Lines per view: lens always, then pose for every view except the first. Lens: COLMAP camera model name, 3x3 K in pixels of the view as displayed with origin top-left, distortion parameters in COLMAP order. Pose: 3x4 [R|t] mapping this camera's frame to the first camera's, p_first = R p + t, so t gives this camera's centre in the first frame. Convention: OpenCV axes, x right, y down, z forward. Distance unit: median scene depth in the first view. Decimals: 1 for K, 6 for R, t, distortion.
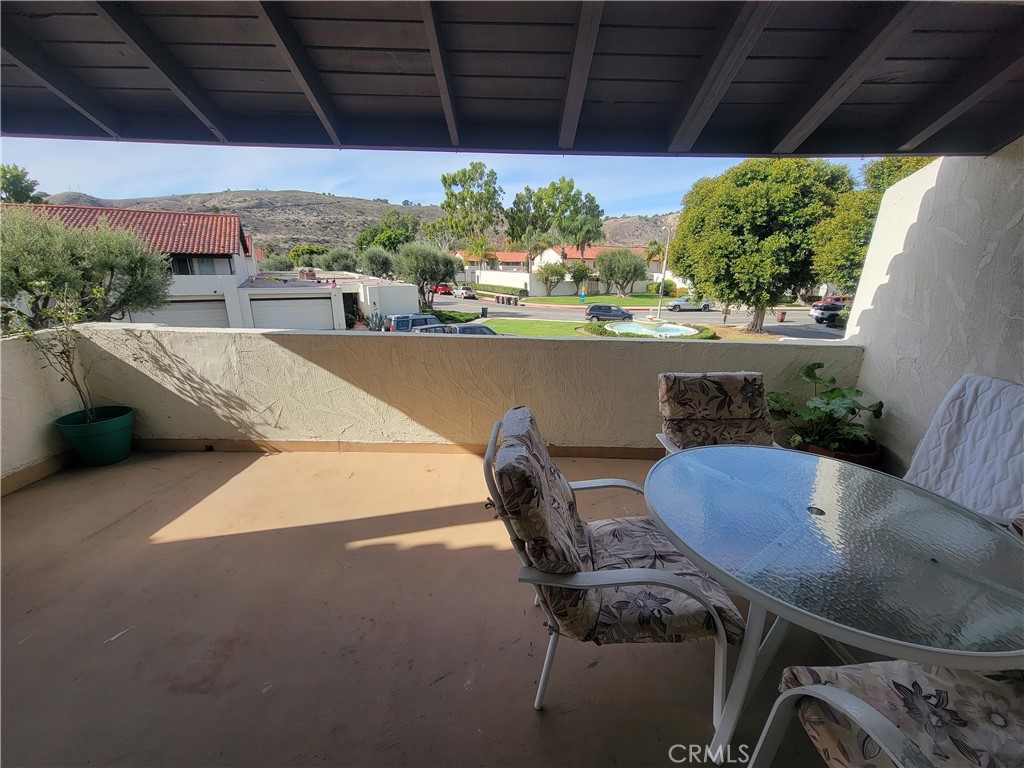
lens RADIAL K [[419.4, 0, 515.8], [0, 419.4, 373.6], [0, 0, 1]] dist [-0.001707, -0.000040]
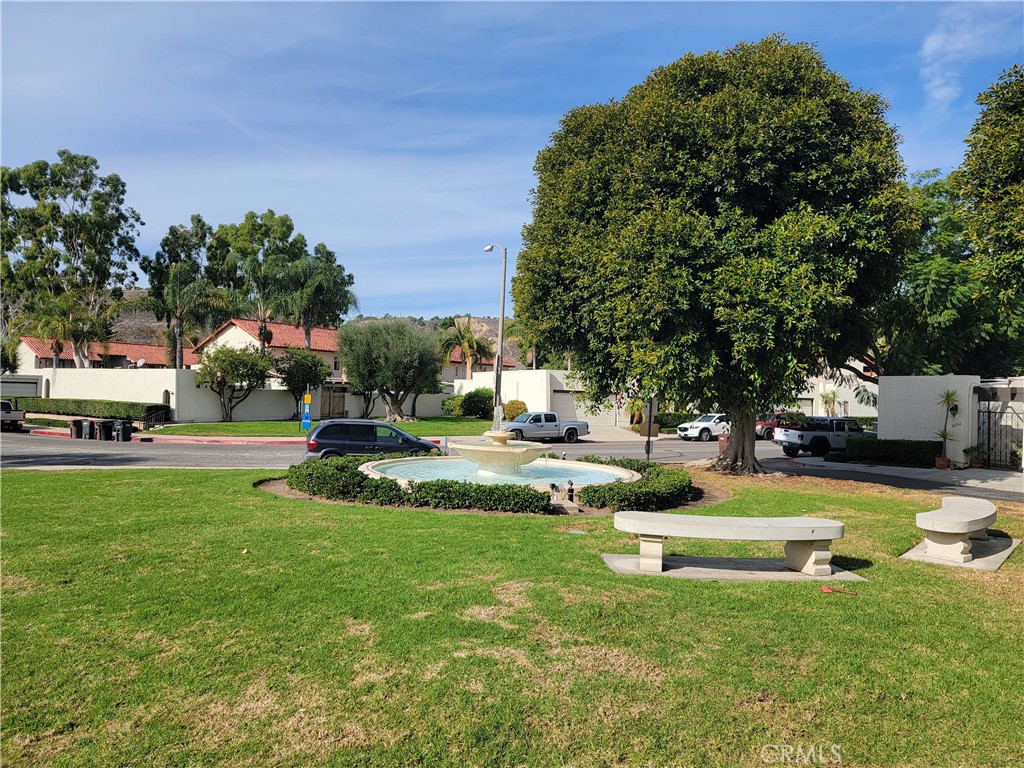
lens RADIAL K [[716.1, 0, 515.5], [0, 716.1, 376.7], [0, 0, 1]] dist [0.024171, 0.000683]
pose [[0.913890, 0.020026, 0.405469, 0.047903], [0.090835, 0.963372, -0.252315, -0.017097], [-0.395670, 0.267418, 0.878597, 0.221177]]
